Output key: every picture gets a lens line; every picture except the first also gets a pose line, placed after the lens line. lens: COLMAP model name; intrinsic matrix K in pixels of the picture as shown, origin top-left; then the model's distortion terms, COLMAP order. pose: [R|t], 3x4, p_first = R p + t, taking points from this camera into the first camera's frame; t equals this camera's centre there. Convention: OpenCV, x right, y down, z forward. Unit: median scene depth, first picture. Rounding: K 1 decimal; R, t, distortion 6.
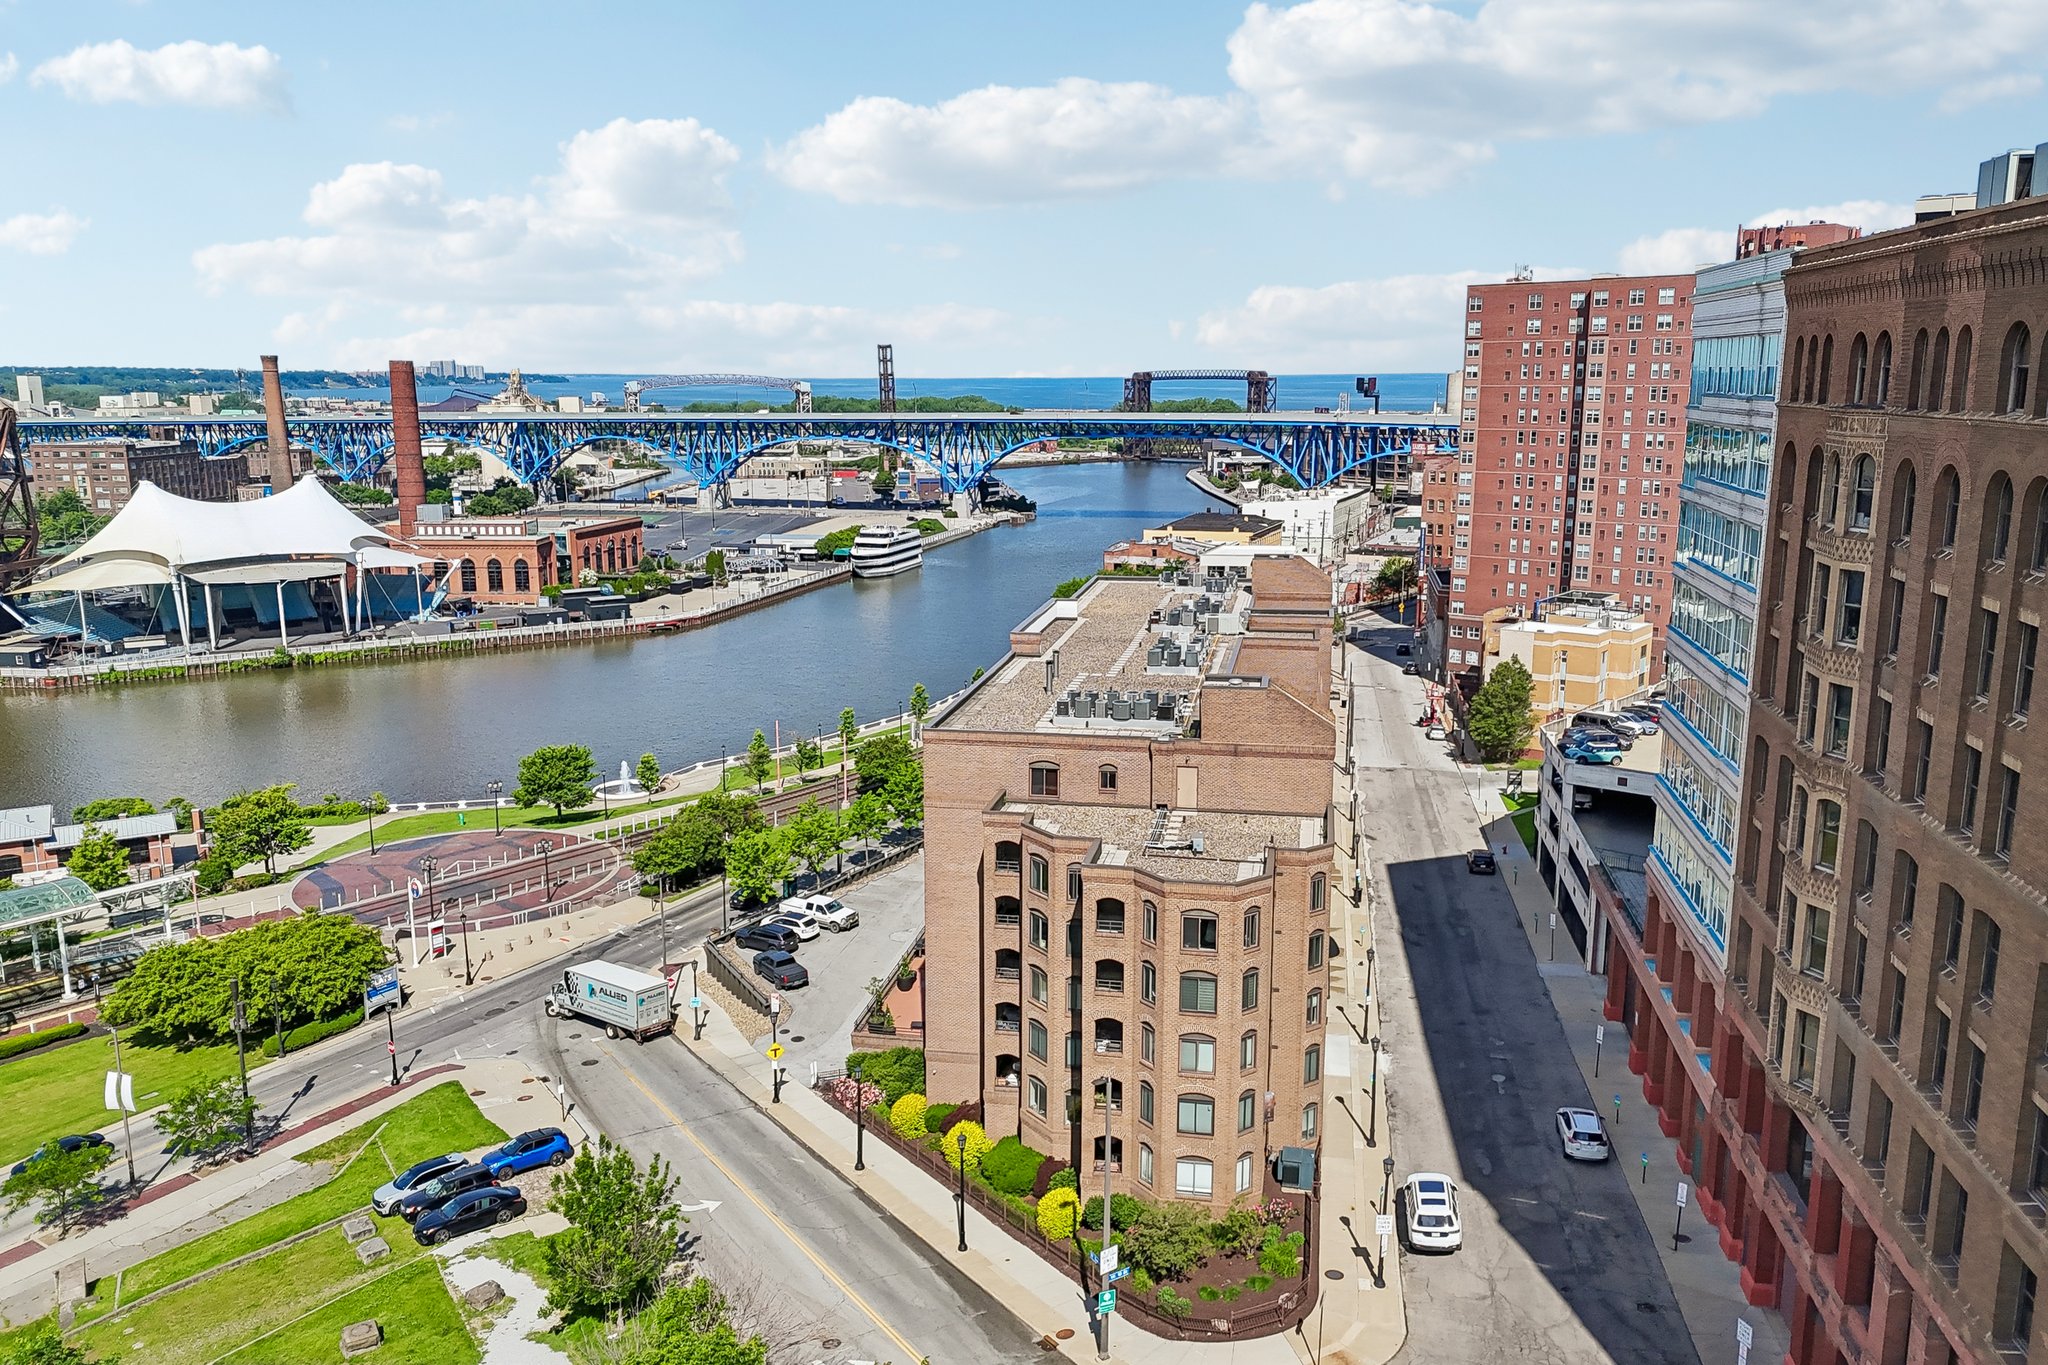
lens RADIAL K [[1402.2, 0, 1120.6], [0, 1402.2, 676.8], [0, 0, 1]] dist [0.142149, -0.082229]
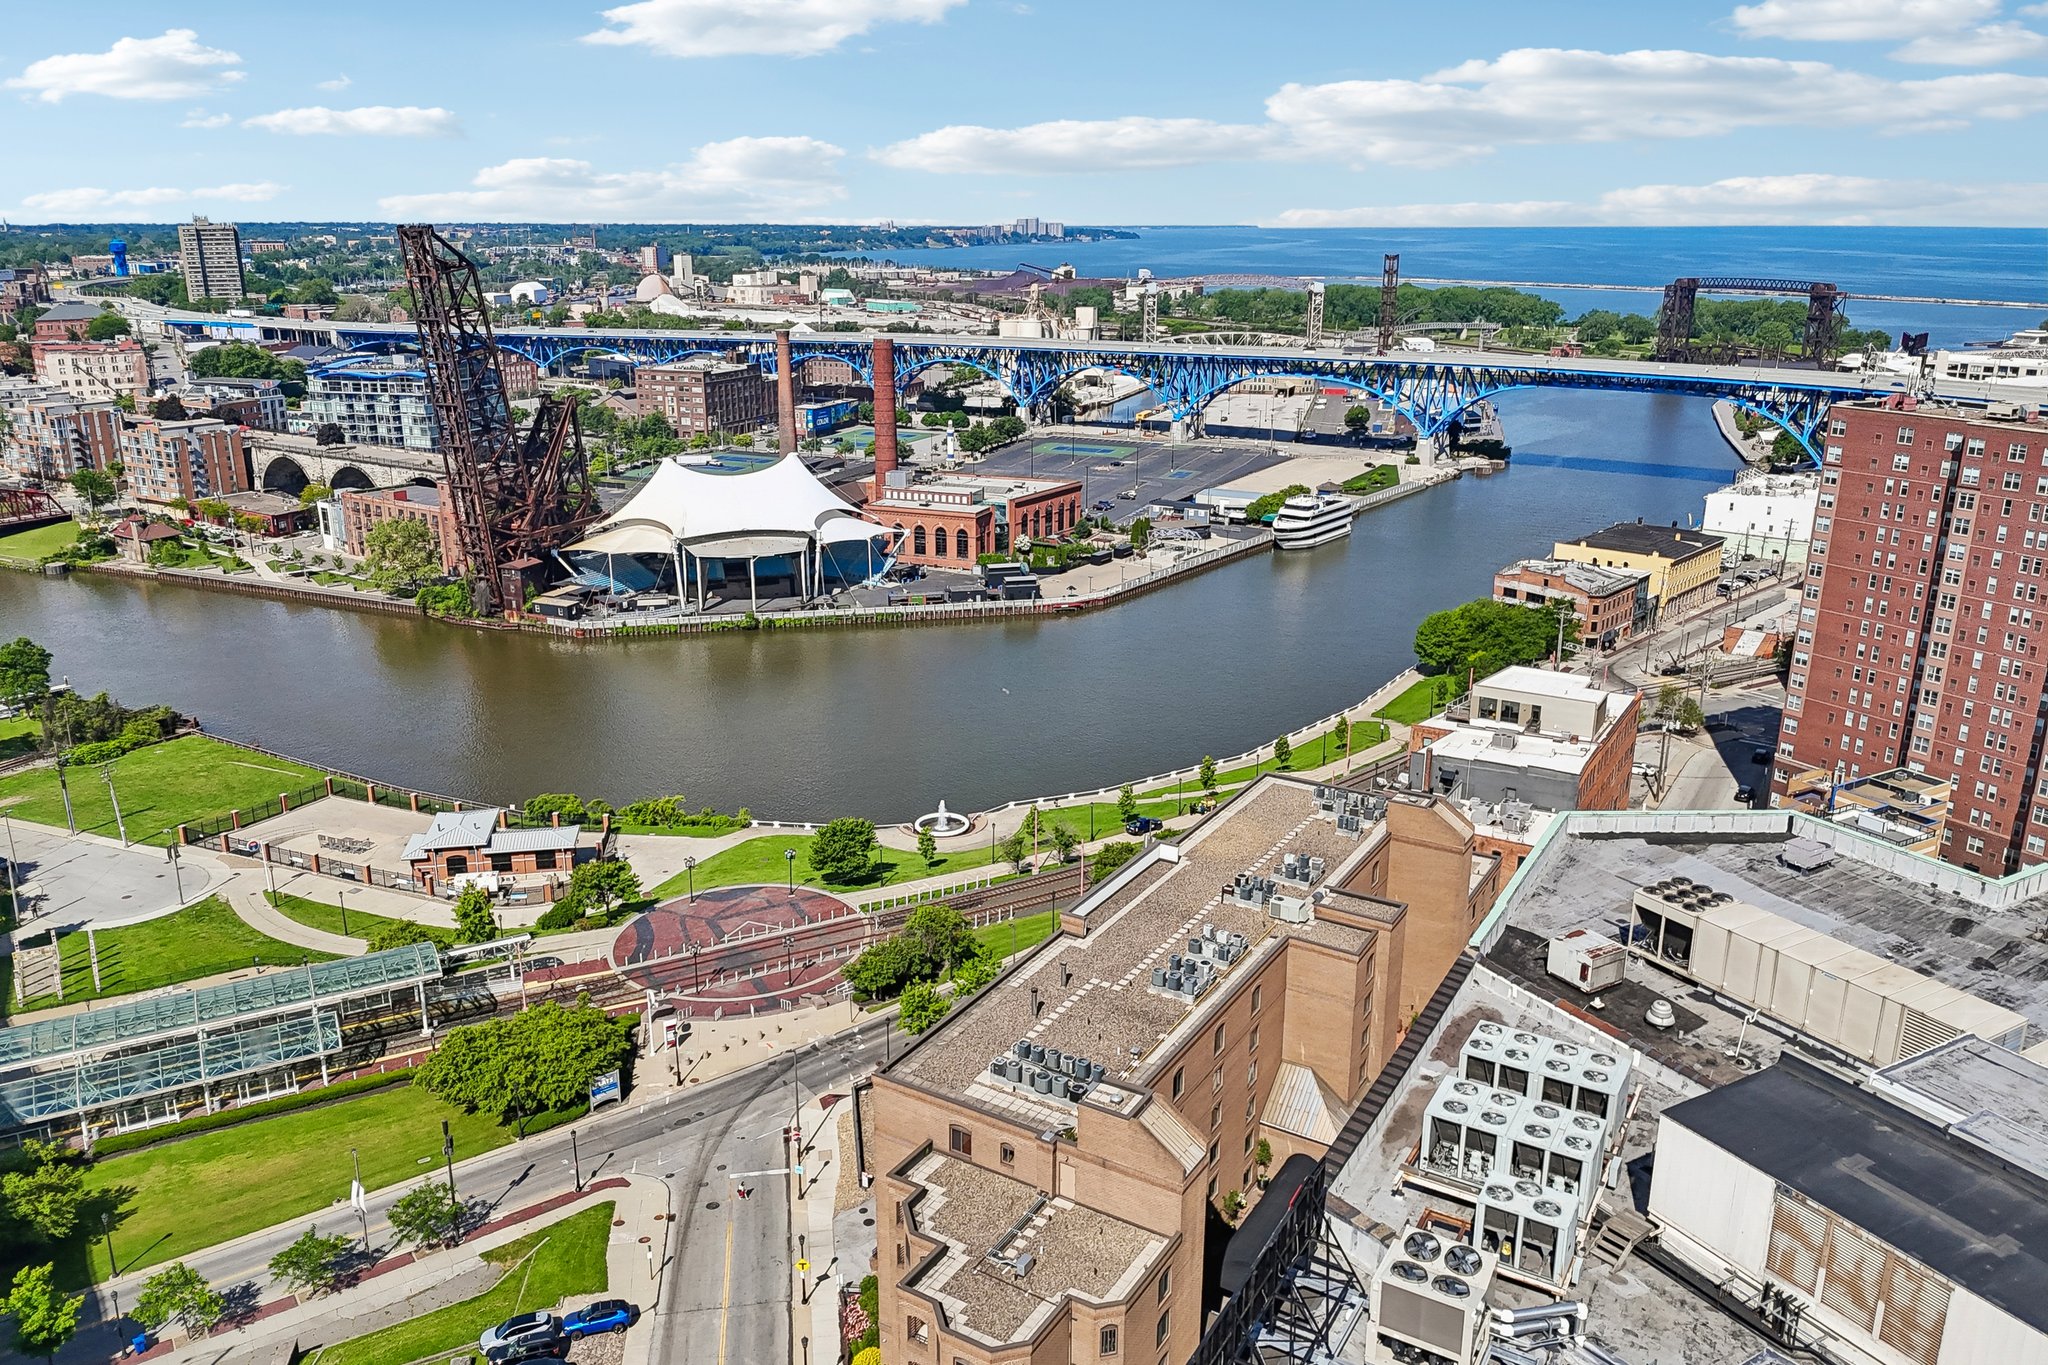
lens RADIAL K [[1434.3, 0, 1193.8], [0, 1434.3, 685.3], [0, 0, 1]] dist [0.183036, -0.171149]
pose [[0.948215, 0.119269, -0.294385, 0.114078], [-0.093121, 0.990483, 0.101346, -0.114115], [0.303671, -0.068684, 0.950298, -0.011594]]
